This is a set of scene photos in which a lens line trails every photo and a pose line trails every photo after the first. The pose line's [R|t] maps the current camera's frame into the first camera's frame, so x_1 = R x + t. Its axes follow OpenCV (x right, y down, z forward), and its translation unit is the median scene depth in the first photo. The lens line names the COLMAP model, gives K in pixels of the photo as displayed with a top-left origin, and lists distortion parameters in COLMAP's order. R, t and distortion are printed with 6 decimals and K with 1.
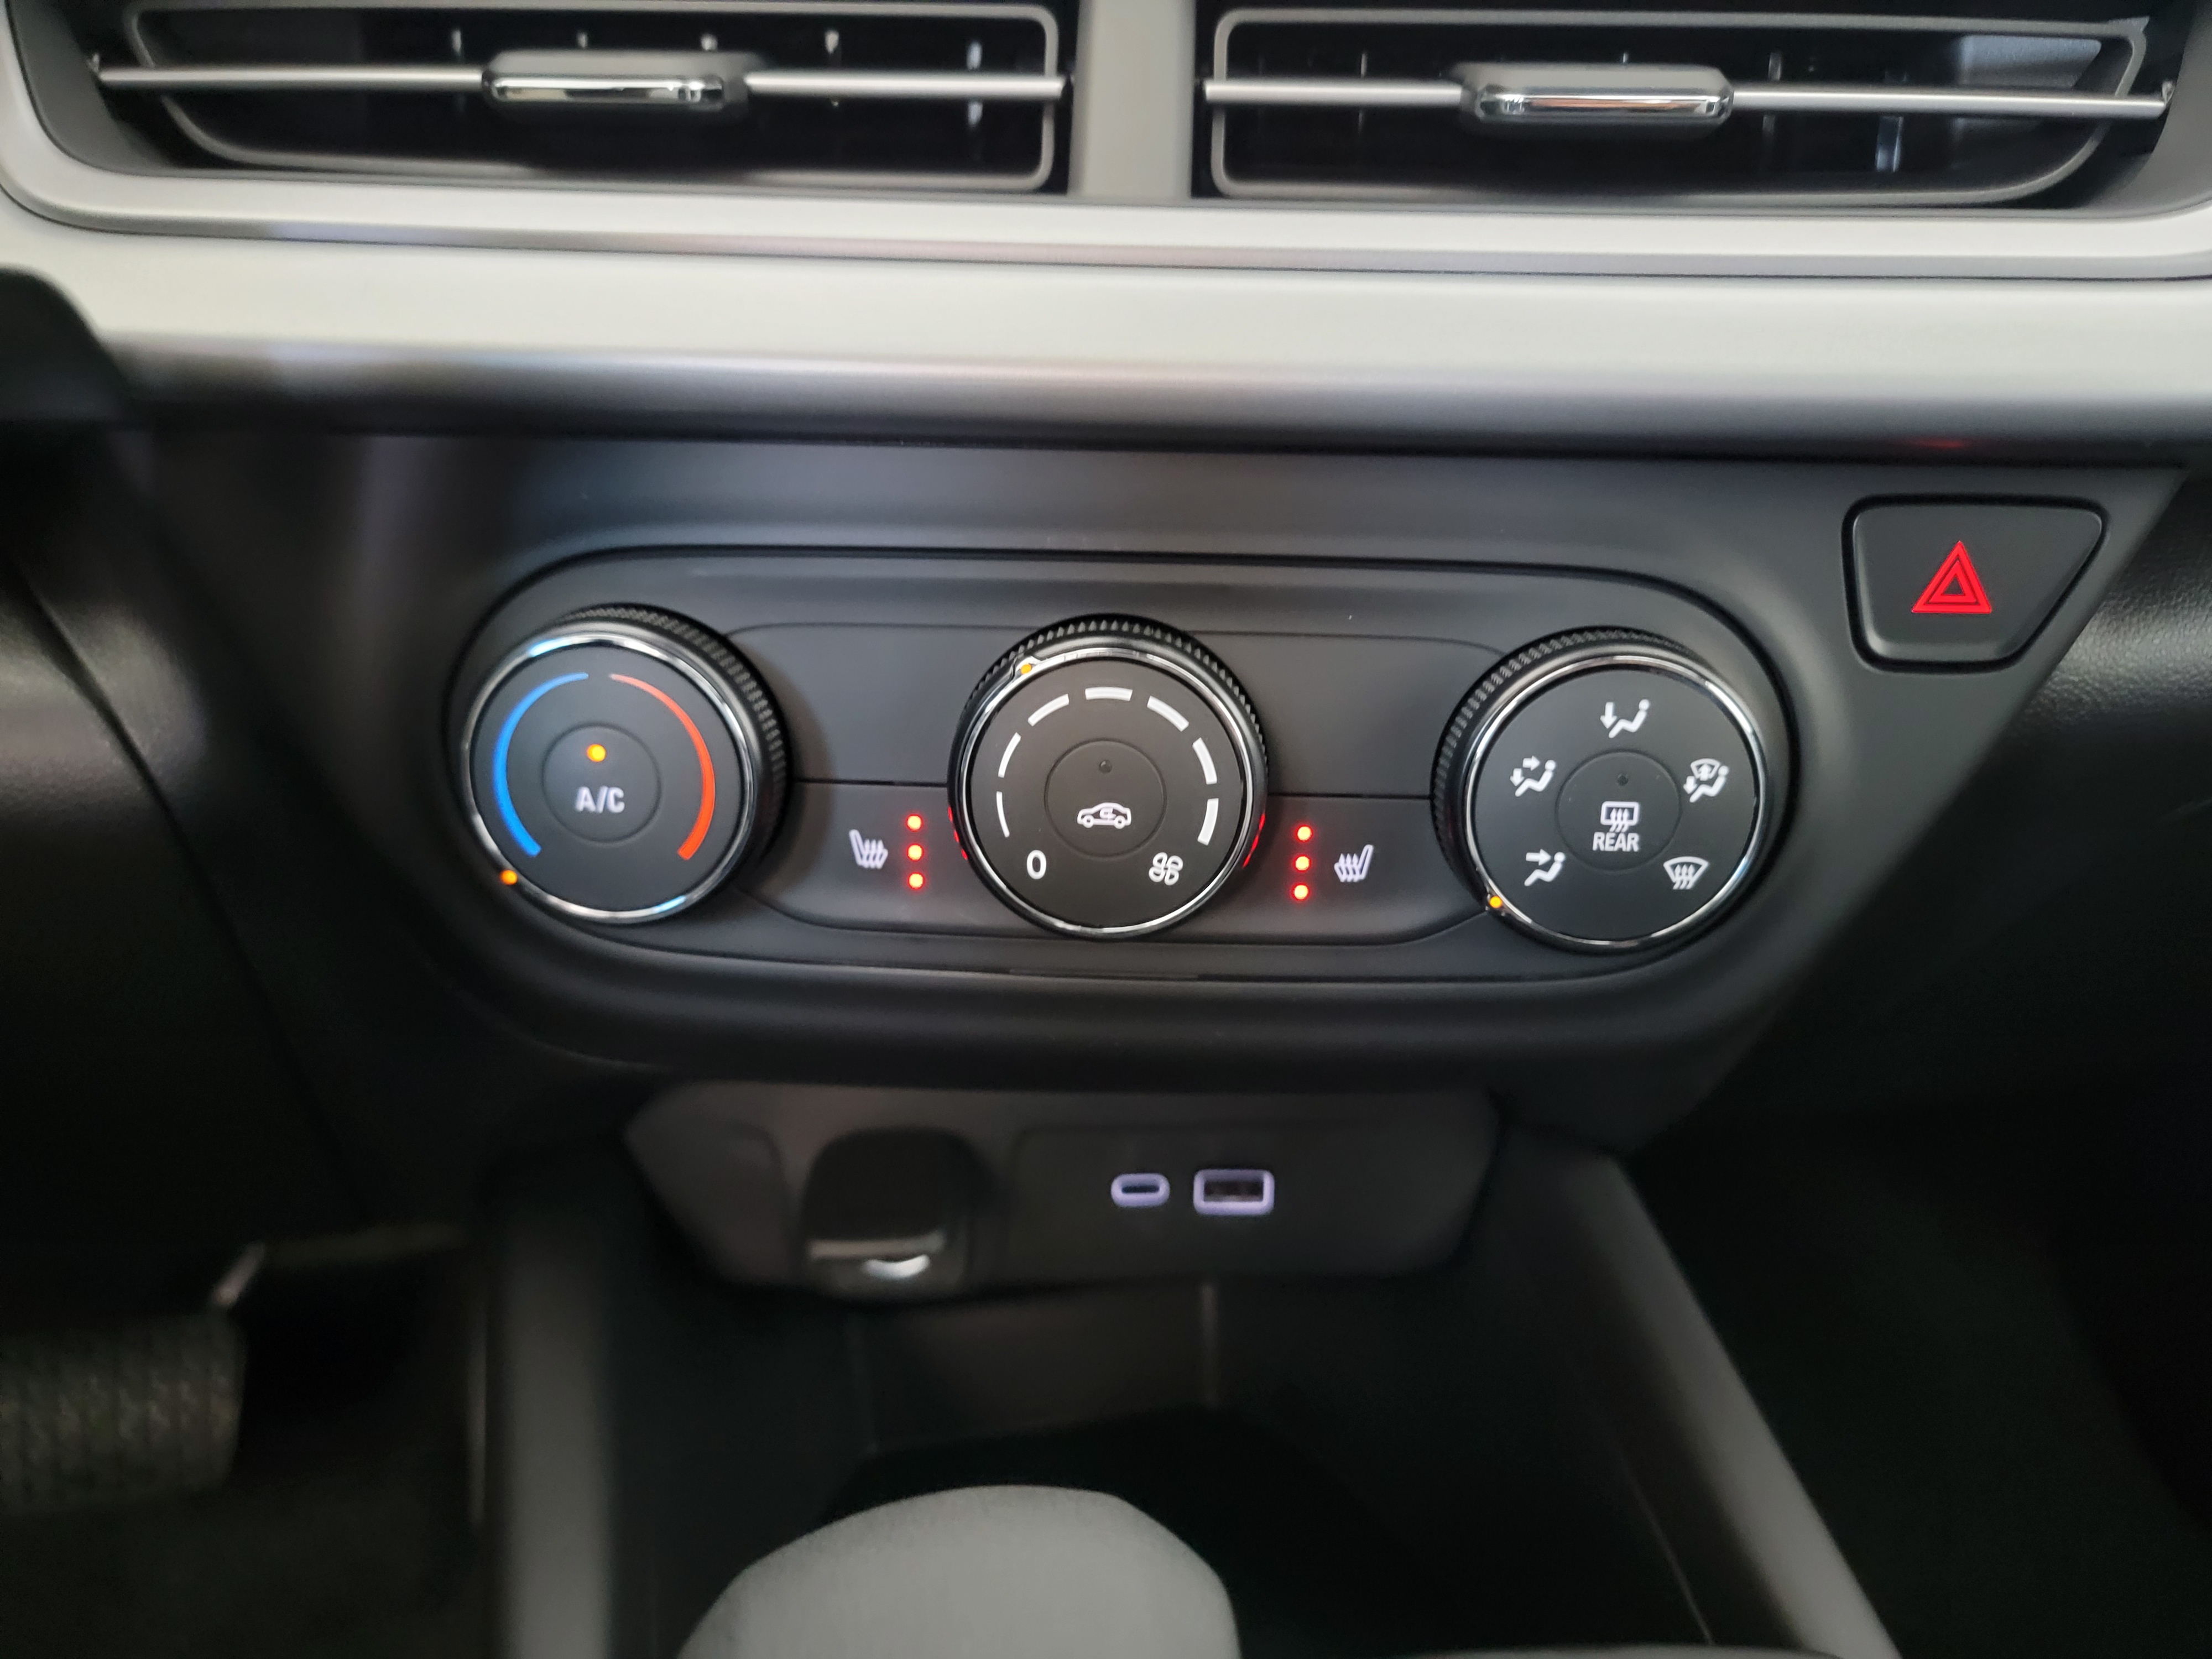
lens RADIAL K [[1620.5, 0, 1114.9], [0, 1620.5, 825.4], [0, 0, 1]] dist [0.034994, -0.064171]
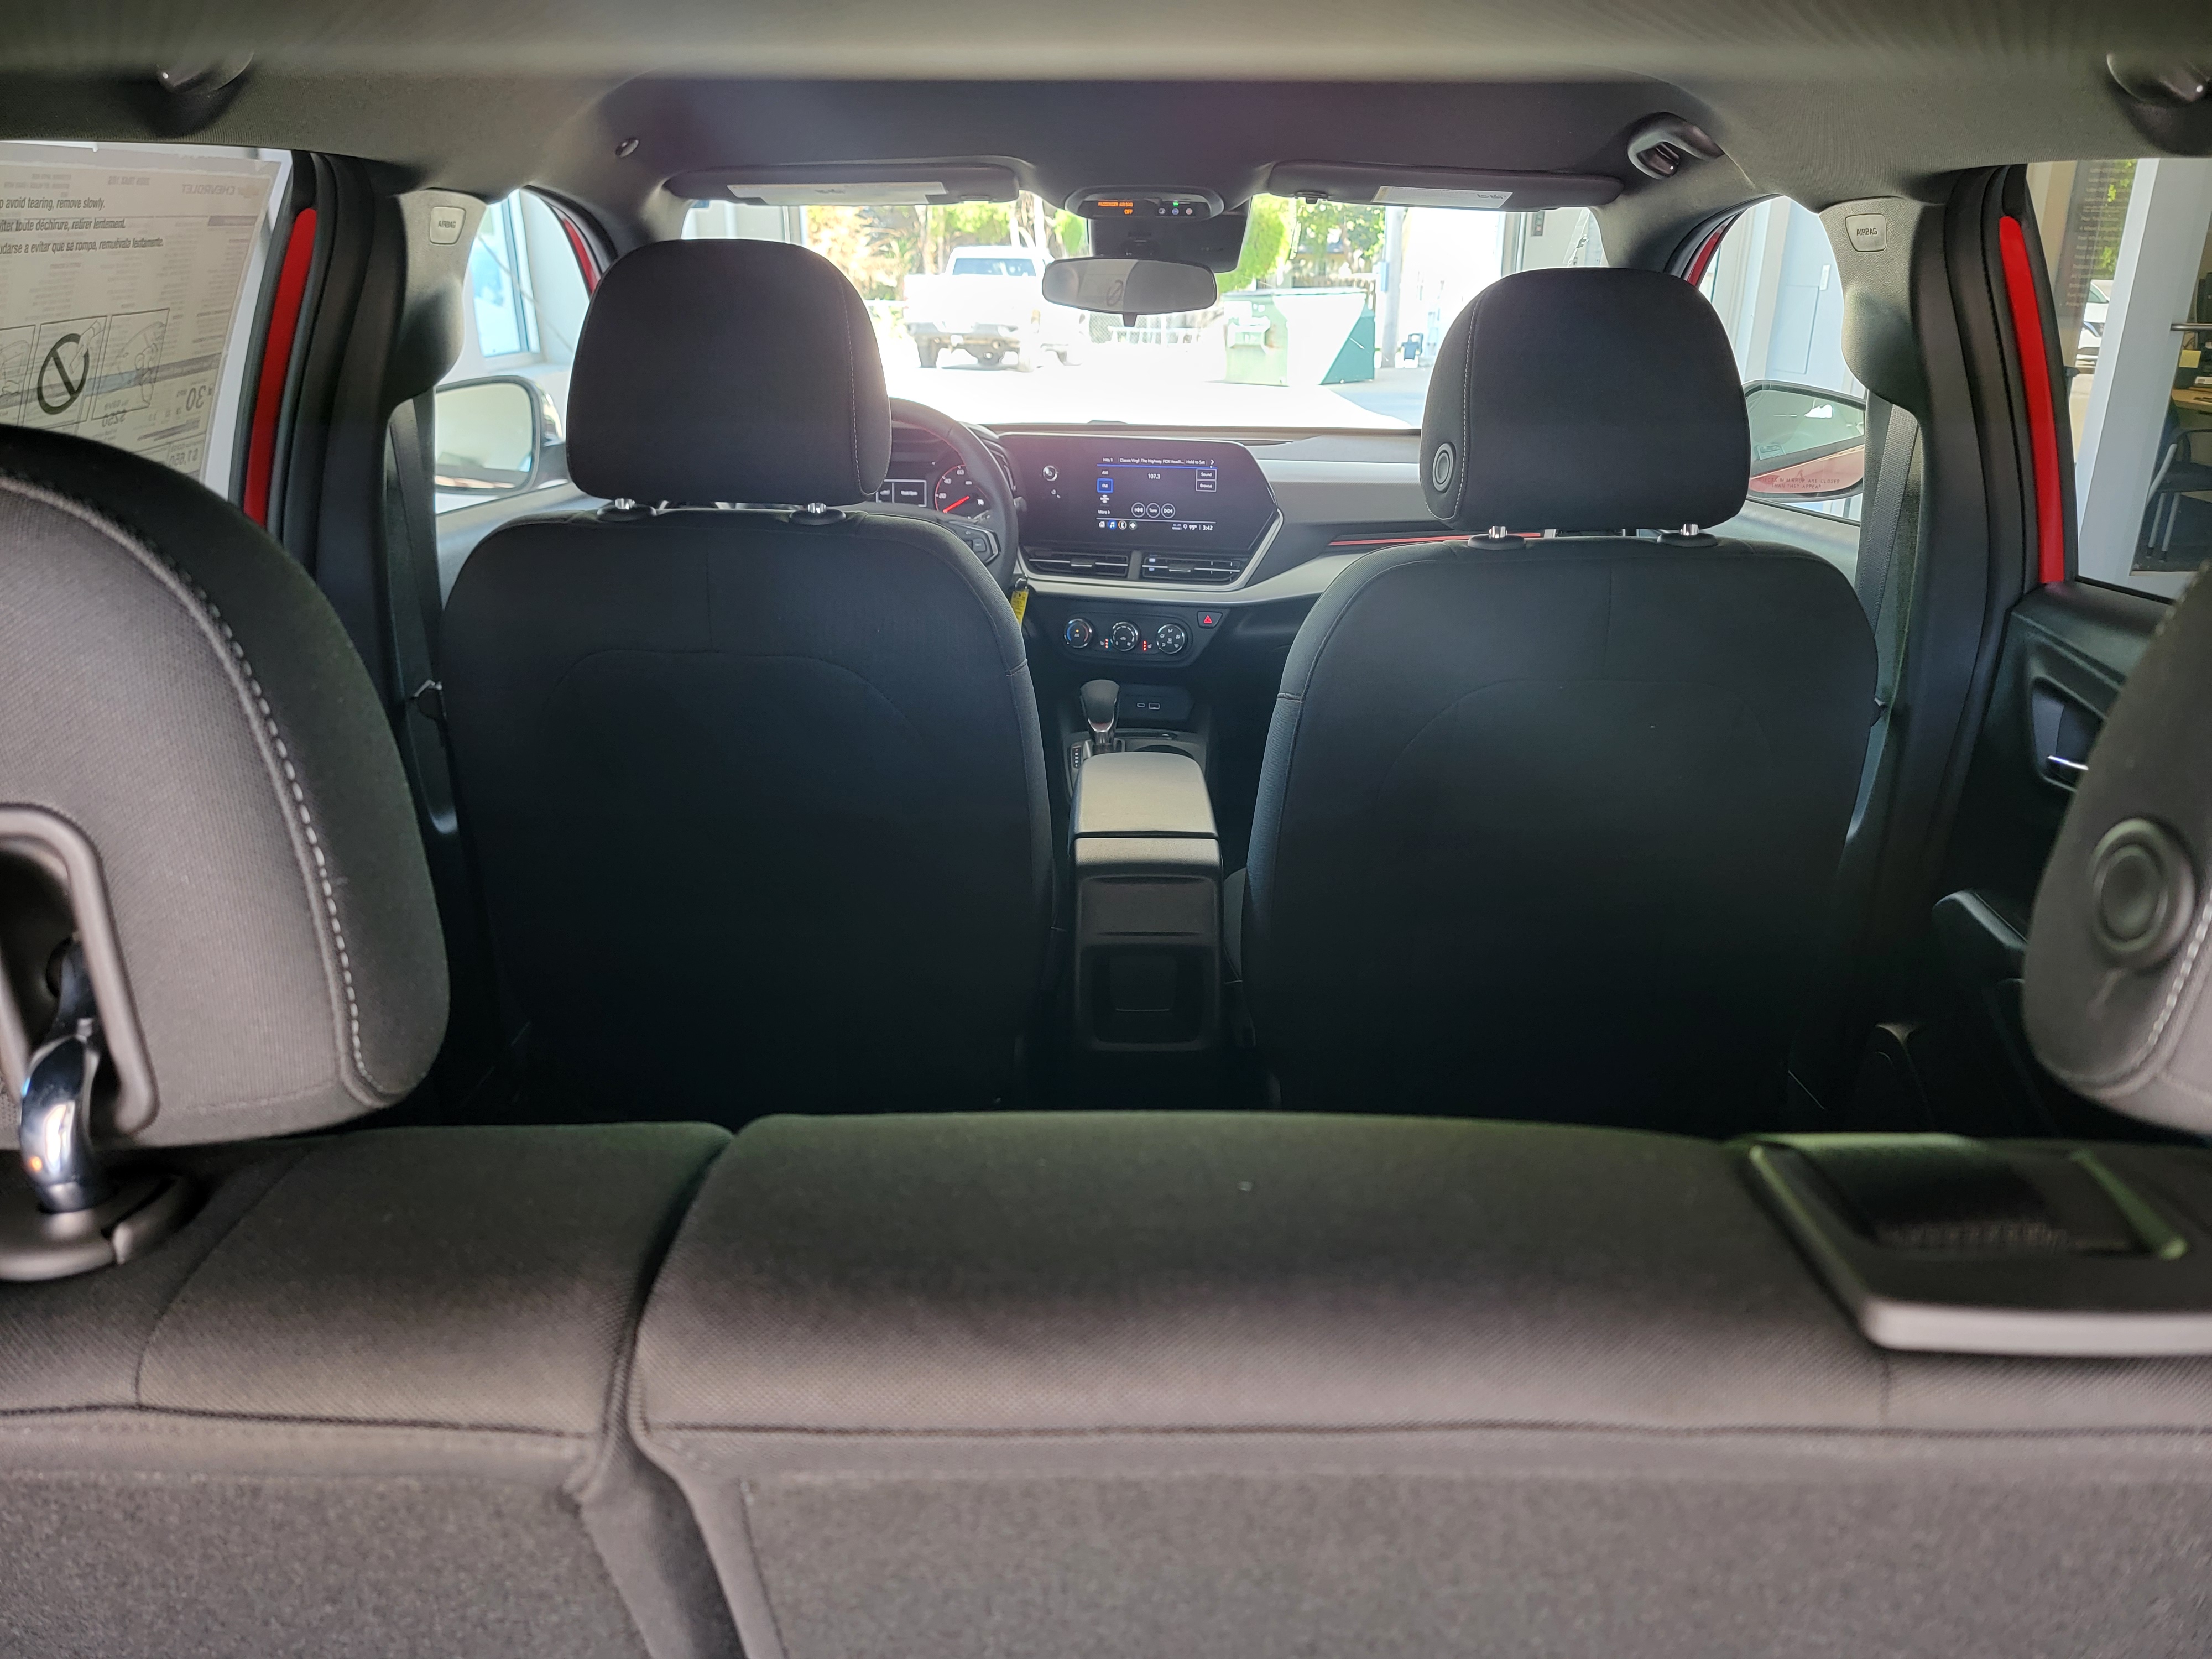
lens RADIAL K [[1572.1, 0, 1110.7], [0, 1572.1, 832.1], [0, 0, 1]] dist [0.072437, -0.071410]
pose [[0.976617, 0.062163, -0.205803, 2.077335], [-0.068739, 0.997323, -0.024950, 1.494750], [0.203701, 0.038514, 0.978275, -8.897648]]
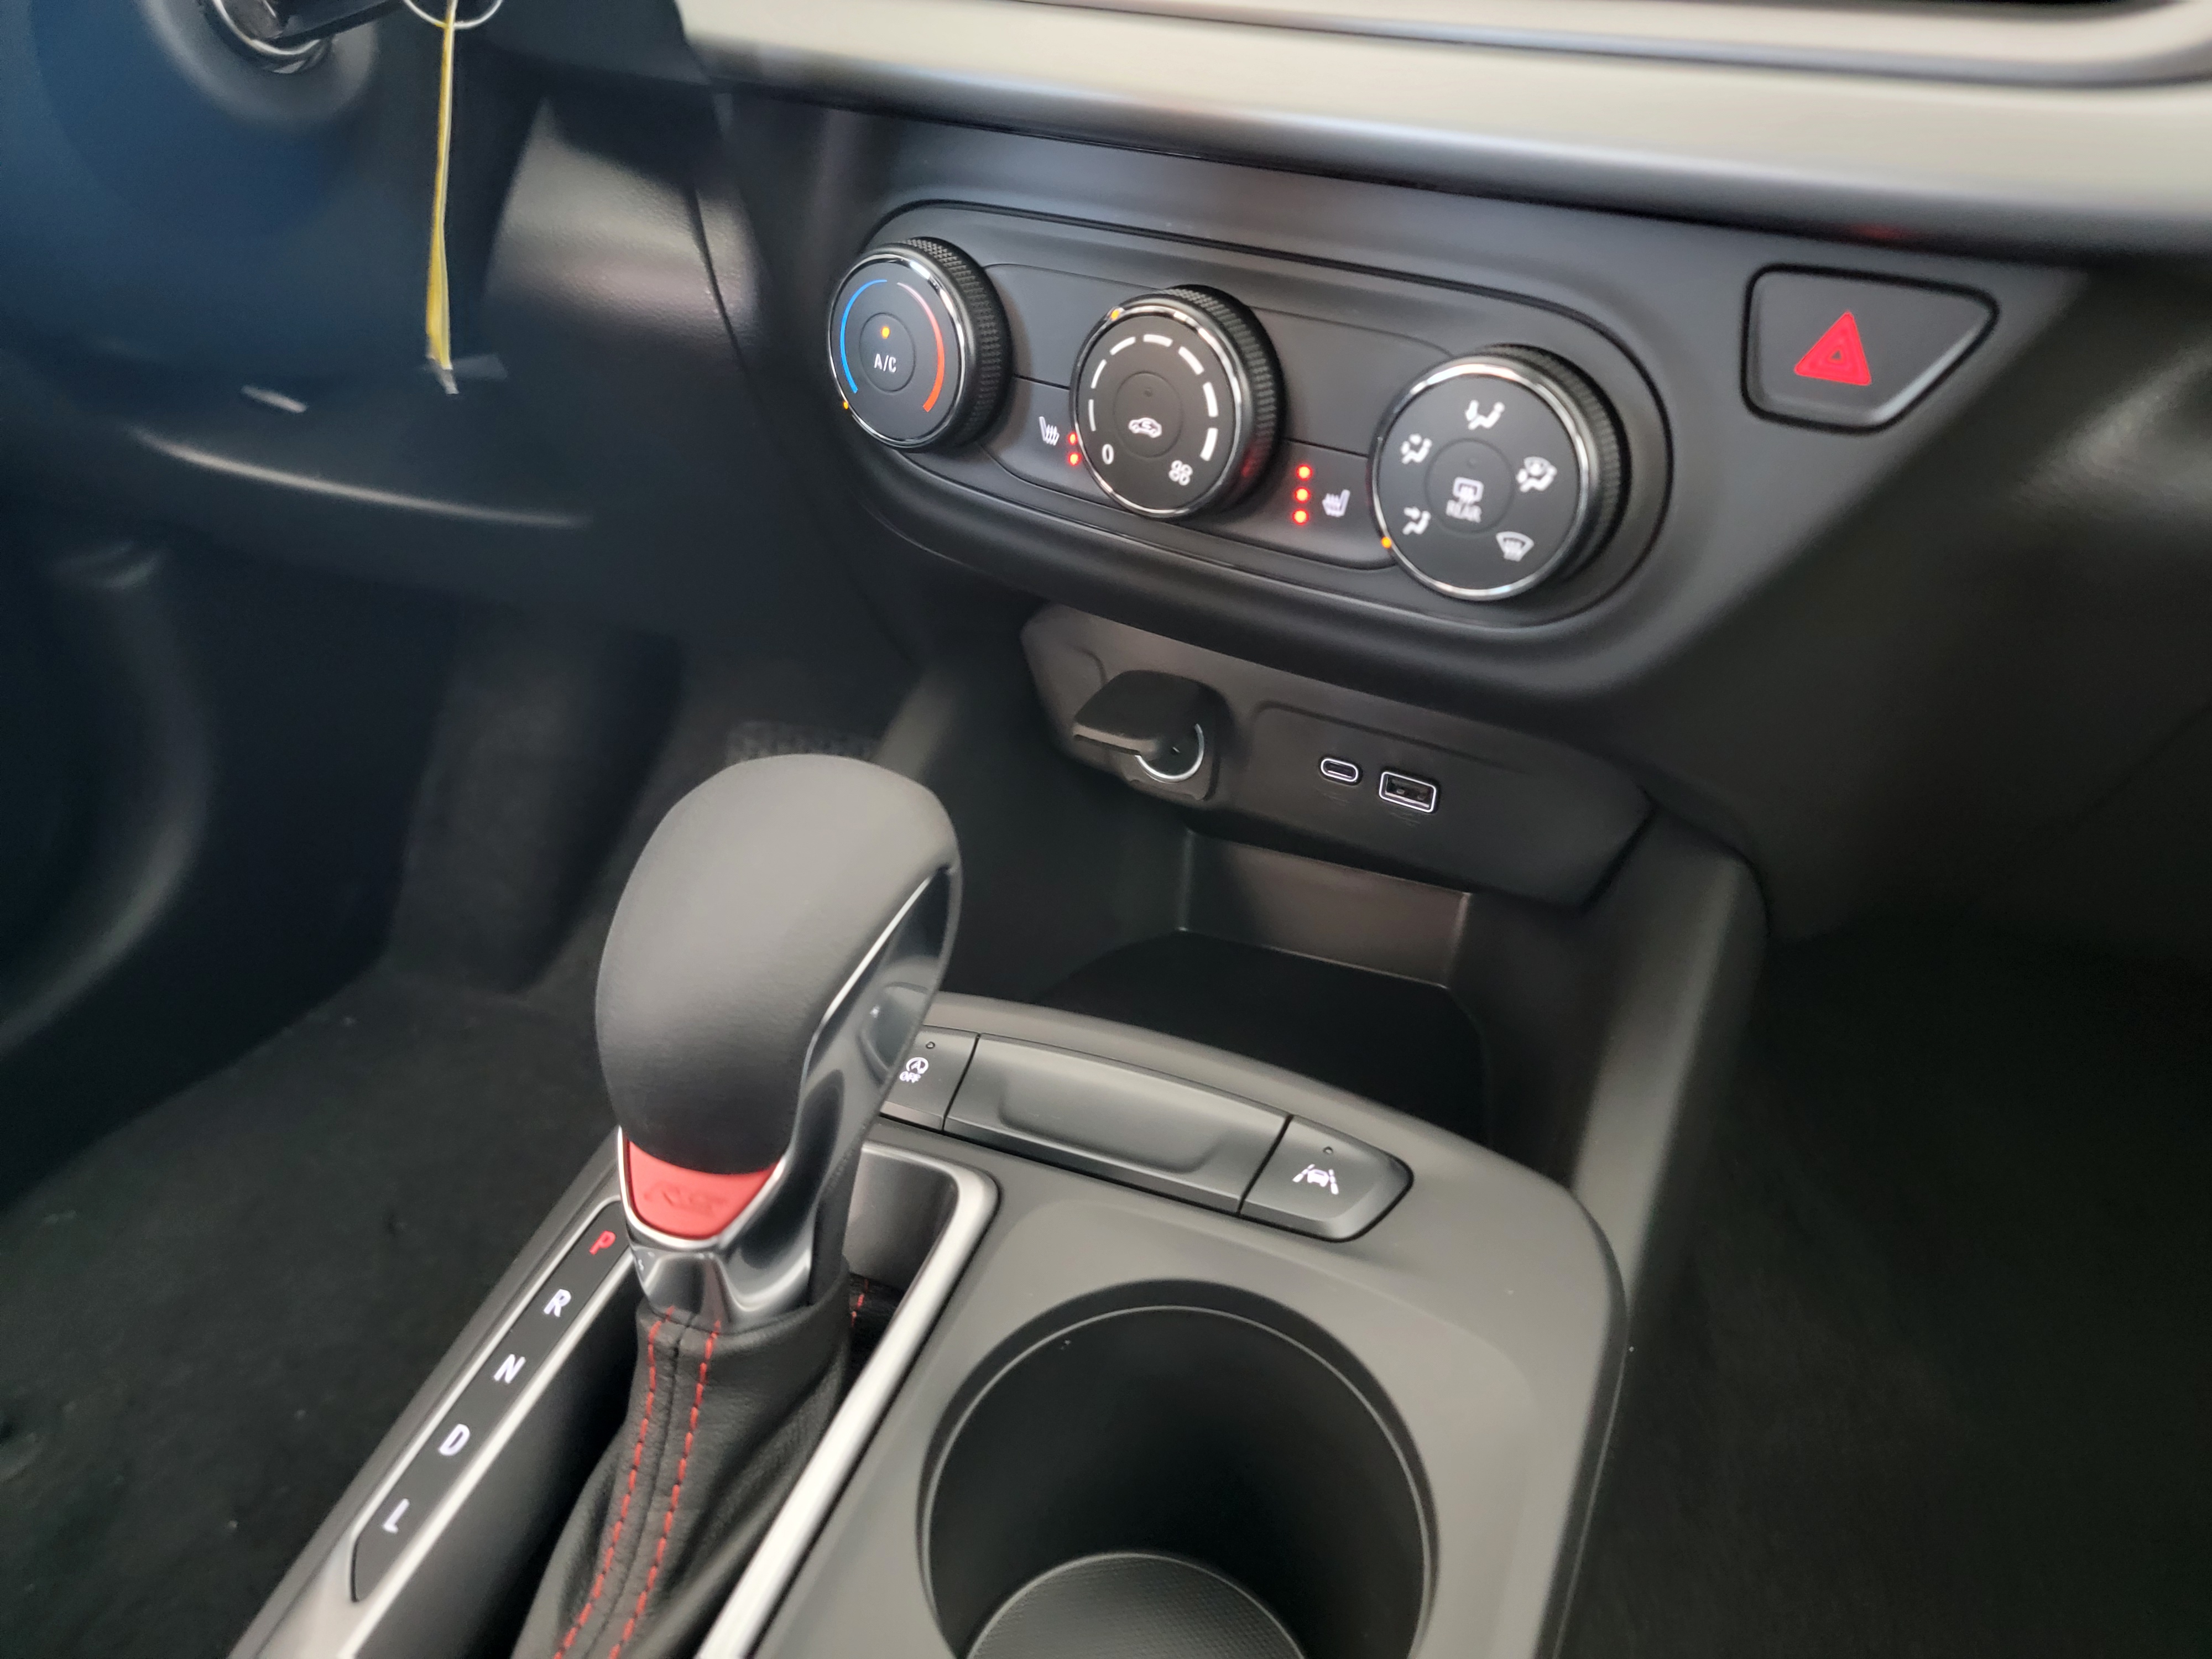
lens RADIAL K [[1580.6, 0, 1111.2], [0, 1580.6, 818.1], [0, 0, 1]] dist [0.040278, -0.004785]
pose [[0.837348, 0.285646, -0.466106, 0.722854], [-0.194590, 0.952524, 0.234165, 0.001572], [0.510865, -0.105378, 0.853178, -0.266611]]
